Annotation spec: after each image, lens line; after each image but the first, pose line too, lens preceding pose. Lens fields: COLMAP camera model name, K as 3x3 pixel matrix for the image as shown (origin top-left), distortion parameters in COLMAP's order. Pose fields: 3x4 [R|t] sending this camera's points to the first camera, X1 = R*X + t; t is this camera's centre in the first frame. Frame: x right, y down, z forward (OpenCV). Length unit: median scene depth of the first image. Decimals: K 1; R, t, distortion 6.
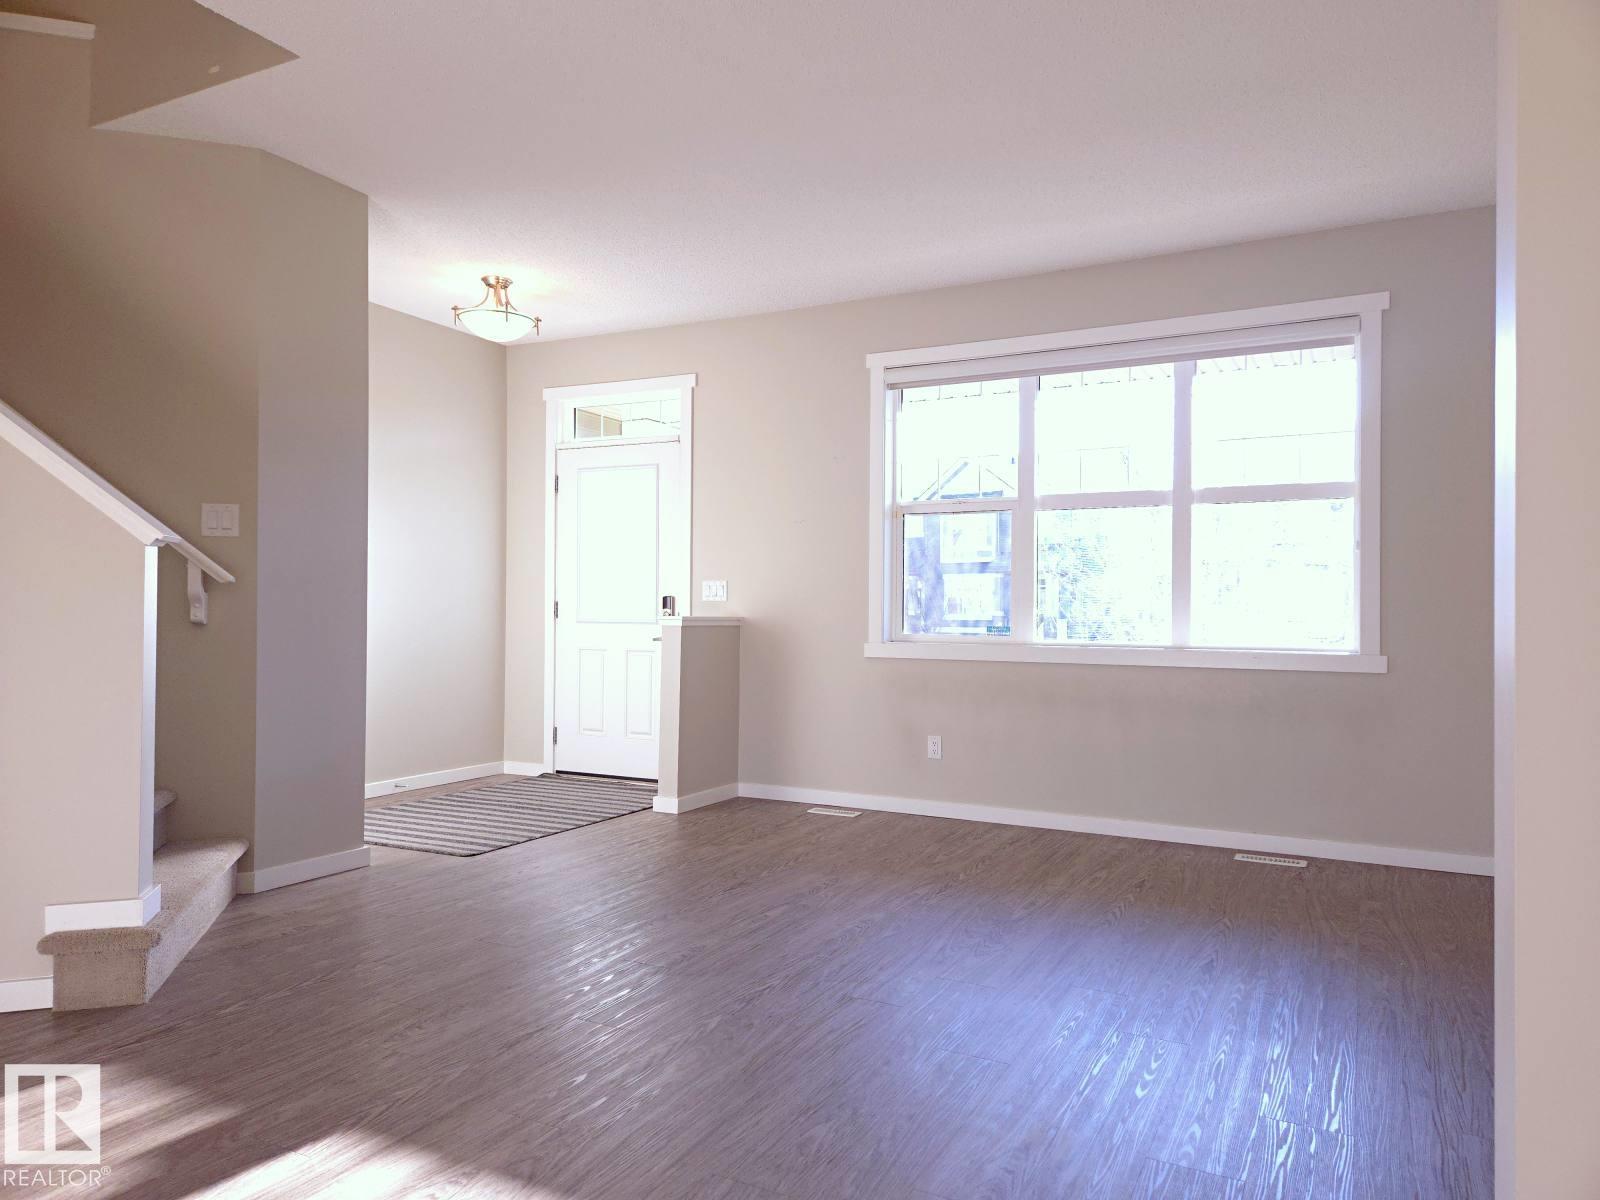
lens RADIAL K [[1067.0, 0, 801.8], [0, 1067.0, 605.8], [0, 0, 1]] dist [0.037906, -0.007068]
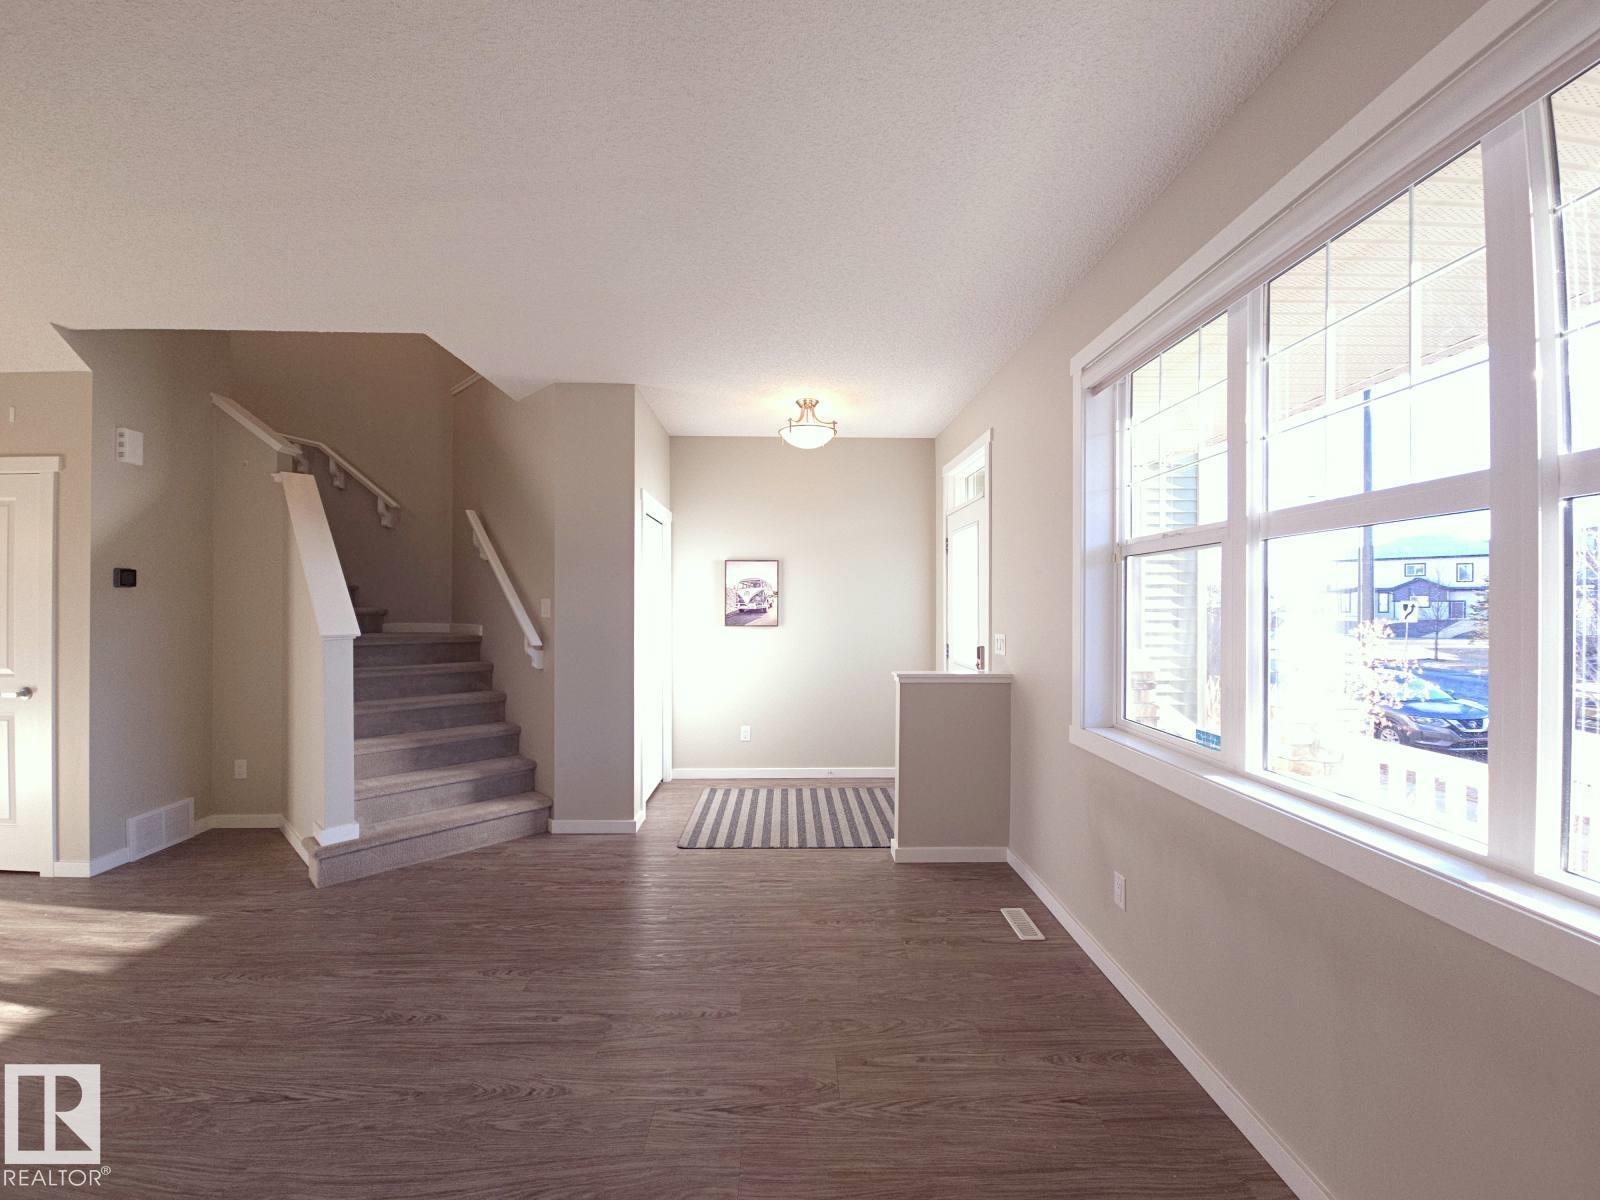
lens RADIAL K [[667.9, 0, 797.8], [0, 667.9, 597.9], [0, 0, 1]] dist [-0.002040, 0.000099]
pose [[0.477814, -0.000537, -0.878461, 0.419092], [0.009054, 0.999950, 0.004313, -0.070299], [0.878414, -0.010015, 0.477795, 0.609455]]
